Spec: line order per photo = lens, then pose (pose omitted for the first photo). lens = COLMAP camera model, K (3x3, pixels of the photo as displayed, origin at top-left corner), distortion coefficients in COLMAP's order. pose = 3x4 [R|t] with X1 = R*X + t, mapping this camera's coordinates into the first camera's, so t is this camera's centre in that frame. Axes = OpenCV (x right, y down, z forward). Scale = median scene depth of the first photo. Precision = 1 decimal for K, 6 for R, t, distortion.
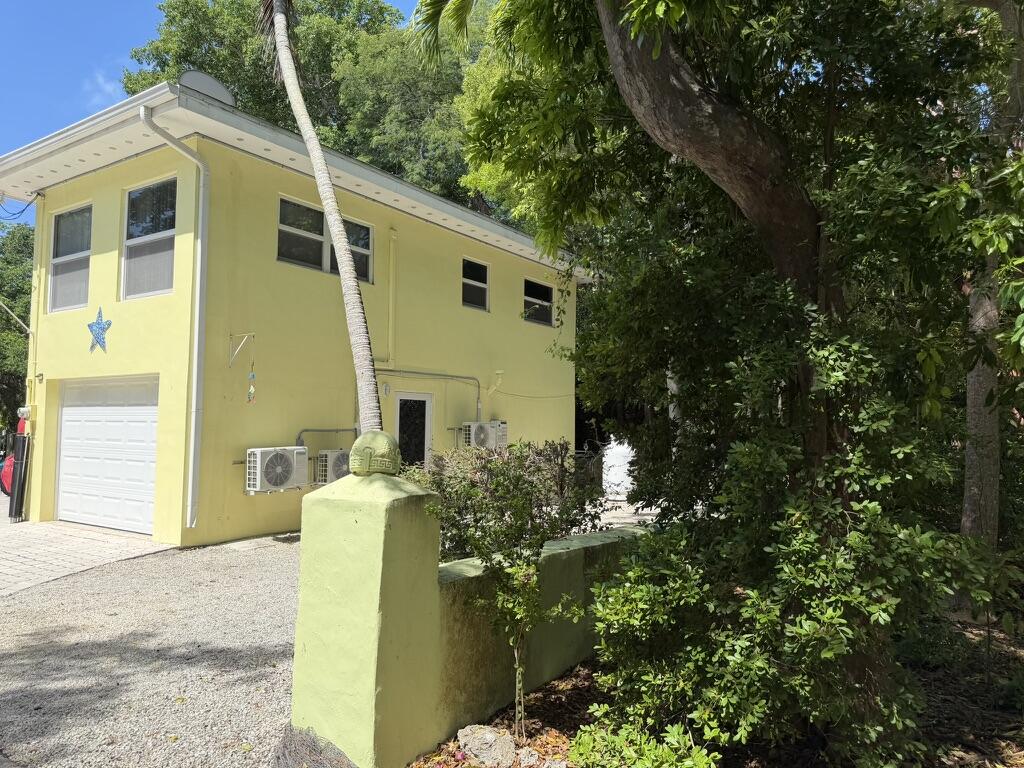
lens RADIAL K [[710.5, 0, 512.7], [0, 710.5, 389.5], [0, 0, 1]] dist [0.004712, -0.034936]
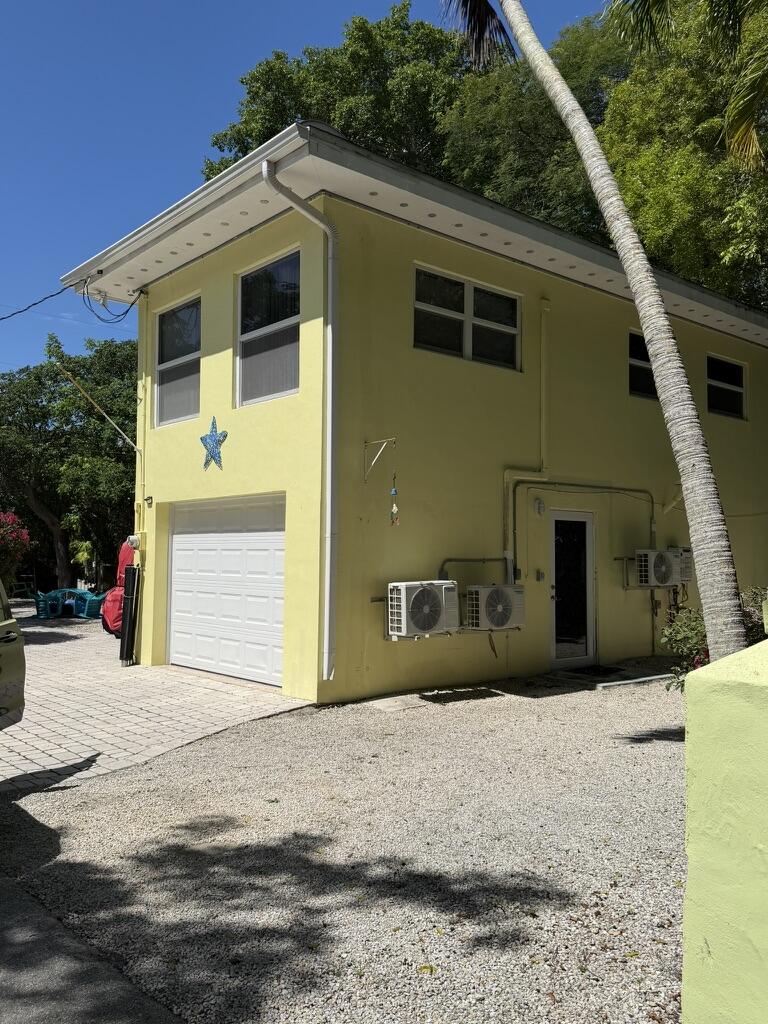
lens RADIAL K [[838.7, 0, 384.0], [0, 838.7, 512.0], [0, 0, 1]] dist [0.128619, -0.328763]
pose [[0.958074, -0.019100, -0.285884, -0.098531], [0.019377, 0.999811, -0.001862, 0.004815], [0.285866, -0.003755, 0.958262, 0.084036]]
